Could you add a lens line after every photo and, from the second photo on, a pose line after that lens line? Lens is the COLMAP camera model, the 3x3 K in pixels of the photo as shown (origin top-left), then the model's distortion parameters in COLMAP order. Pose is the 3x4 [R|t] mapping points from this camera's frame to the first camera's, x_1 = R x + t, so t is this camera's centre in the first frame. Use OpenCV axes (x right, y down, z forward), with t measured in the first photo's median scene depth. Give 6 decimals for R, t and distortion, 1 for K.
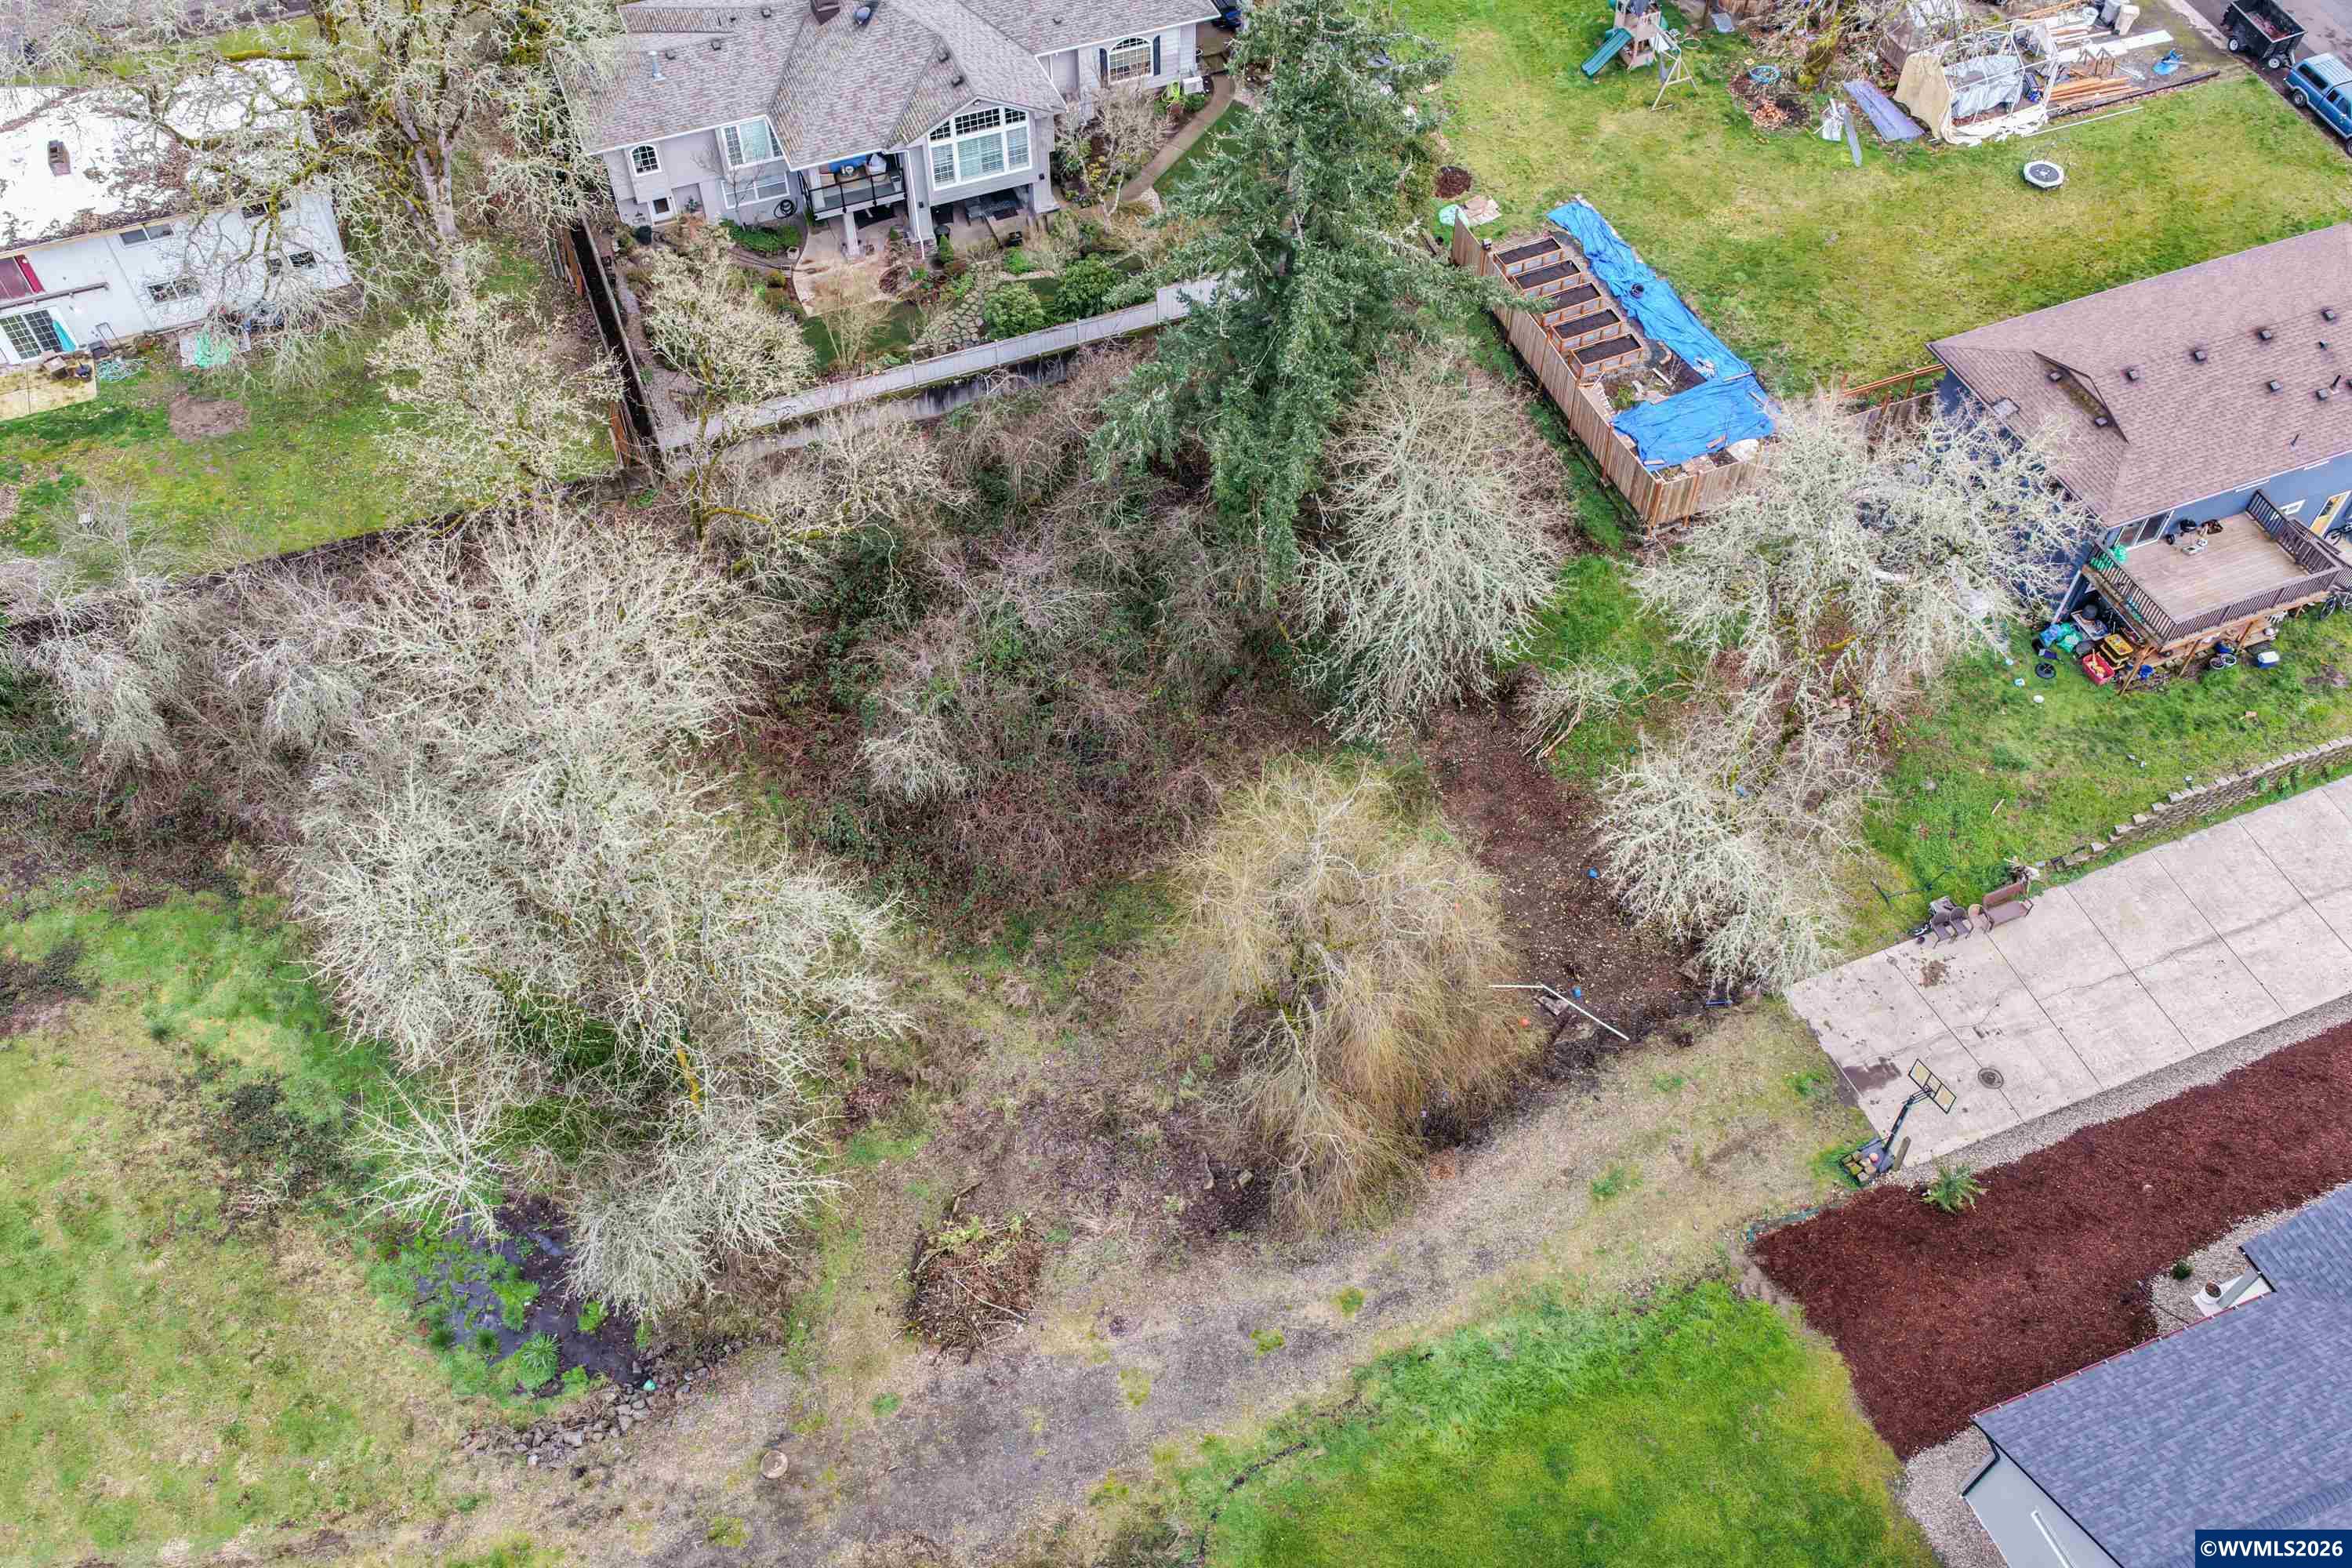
lens RADIAL K [[1951.3, 0, 1172.5], [0, 1951.3, 788.3], [0, 0, 1]] dist [-0.012516, 0.033832]
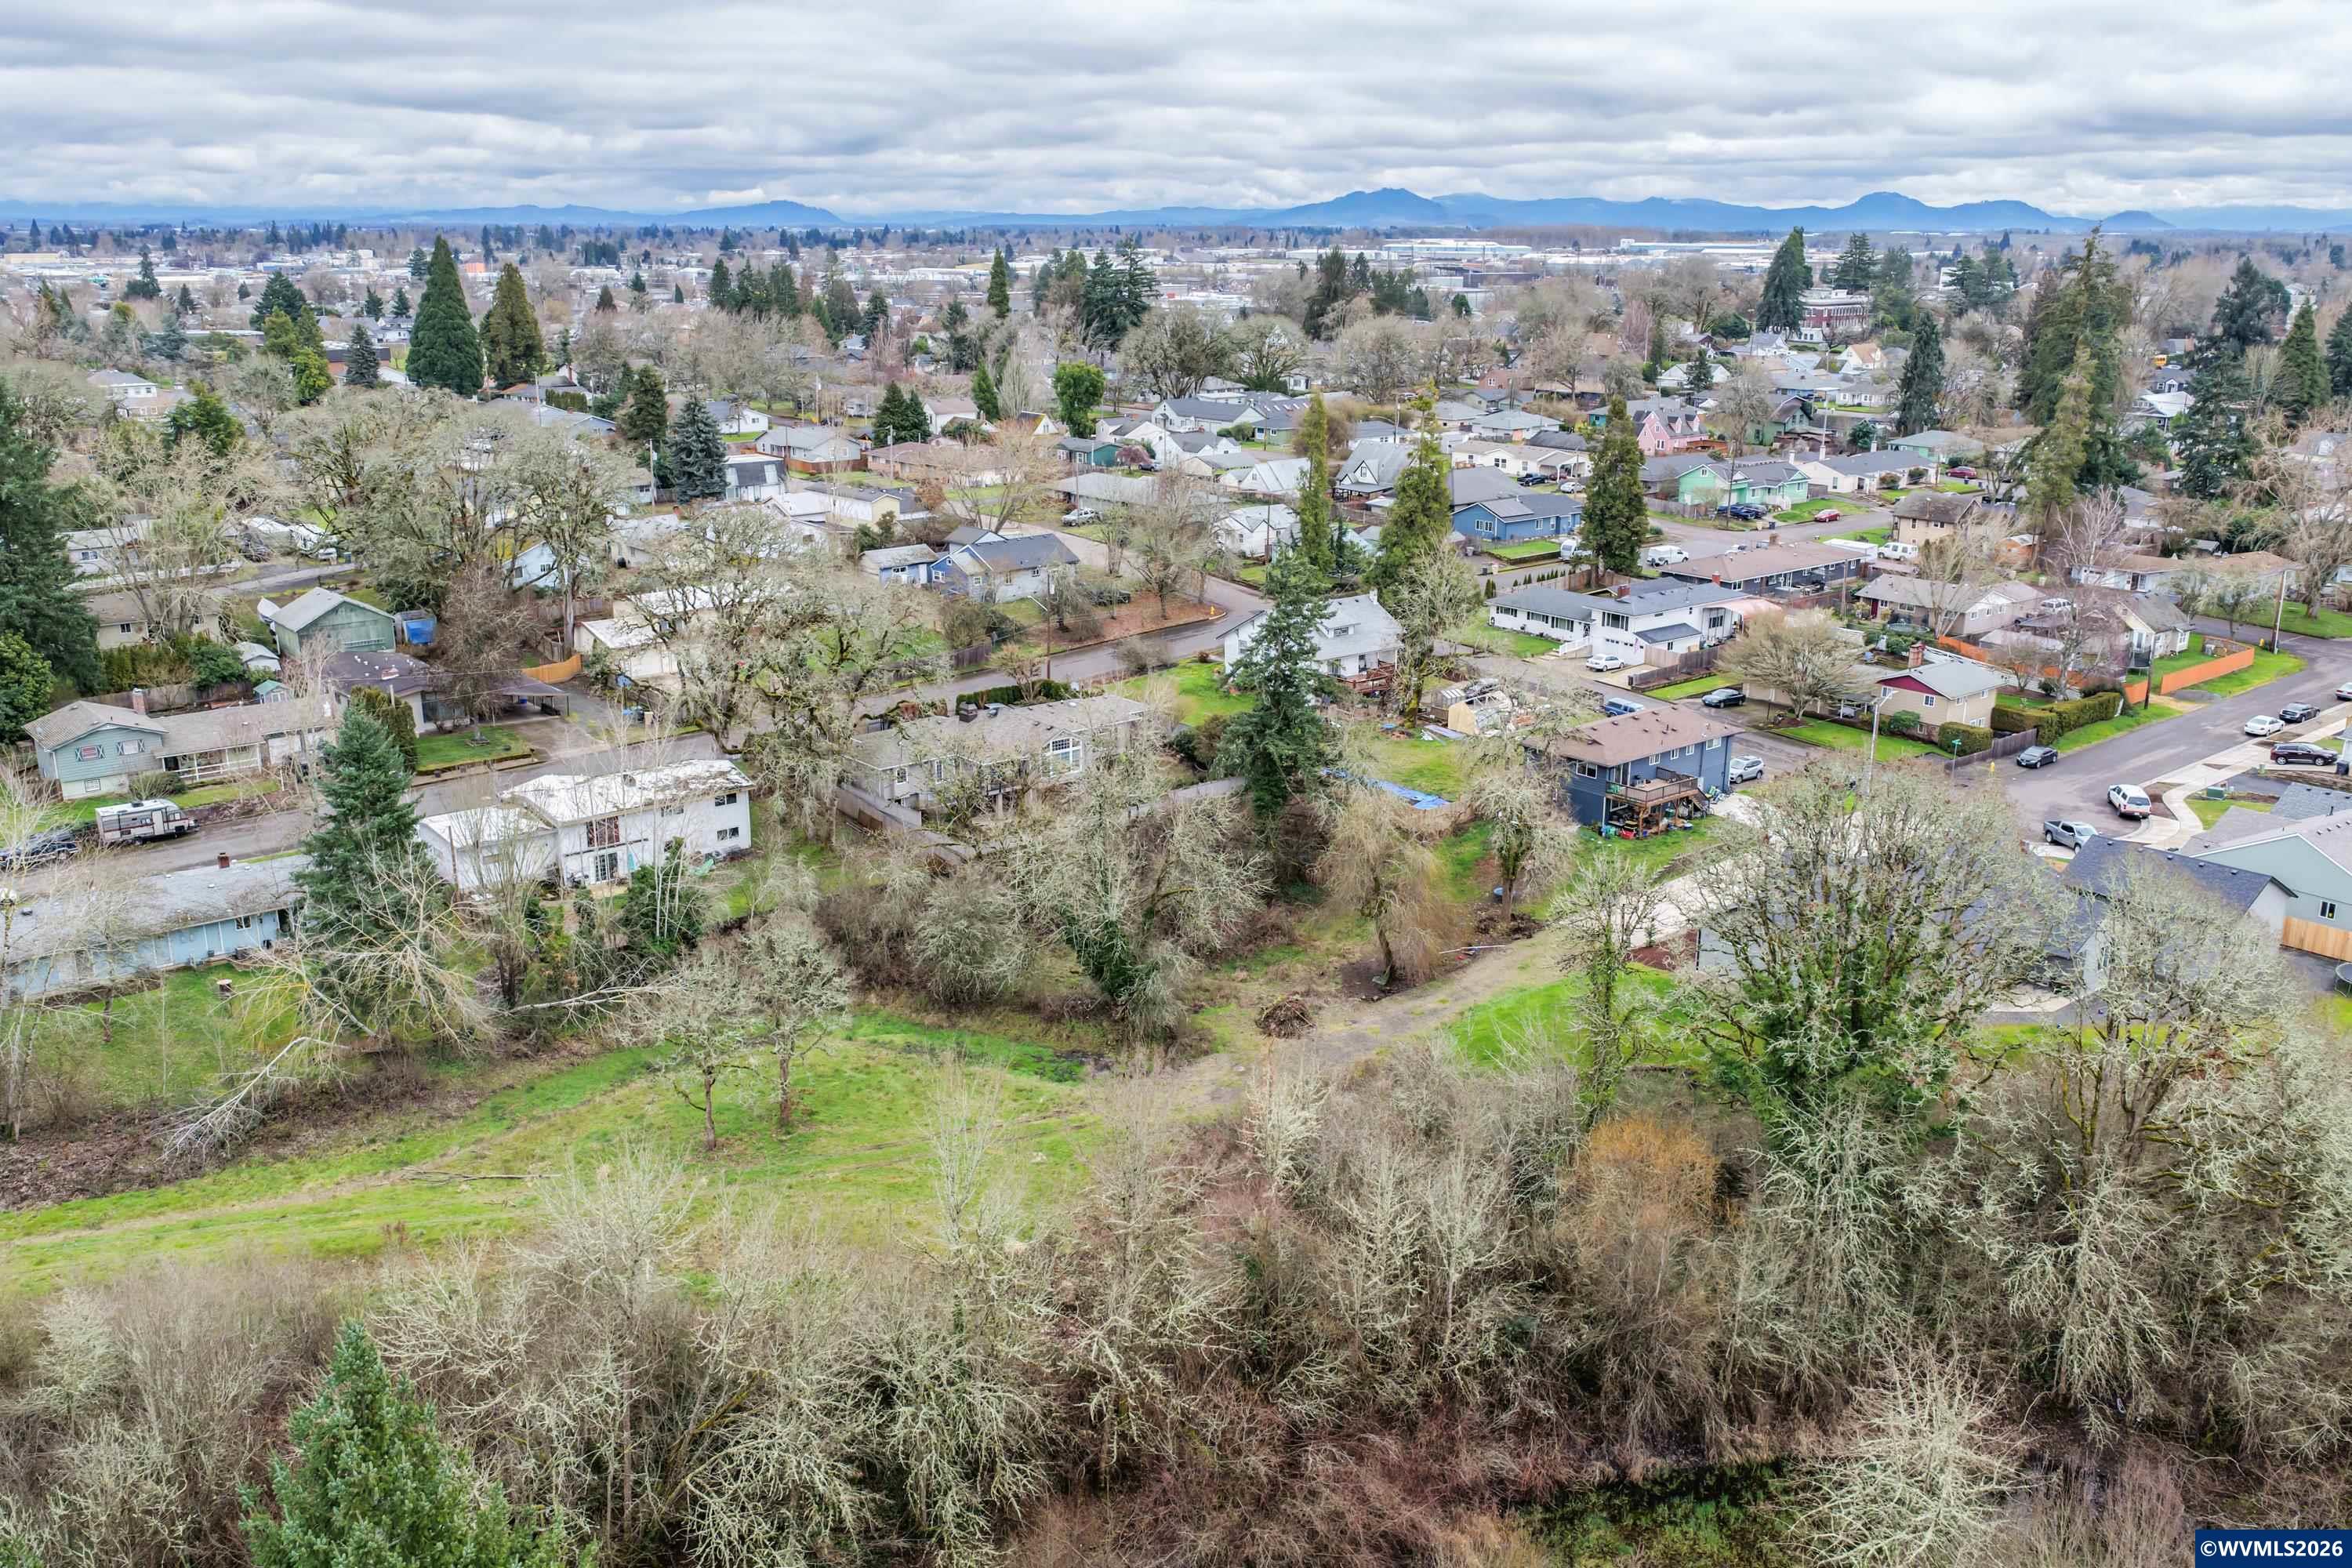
lens RADIAL K [[1951.3, 0, 1167.9], [0, 1951.3, 832.8], [0, 0, 1]] dist [-0.012516, 0.033832]
pose [[0.949328, -0.086512, 0.302145, -0.725231], [0.244159, 0.808346, -0.535689, 1.013765], [-0.197894, 0.582316, 0.788509, -0.708002]]
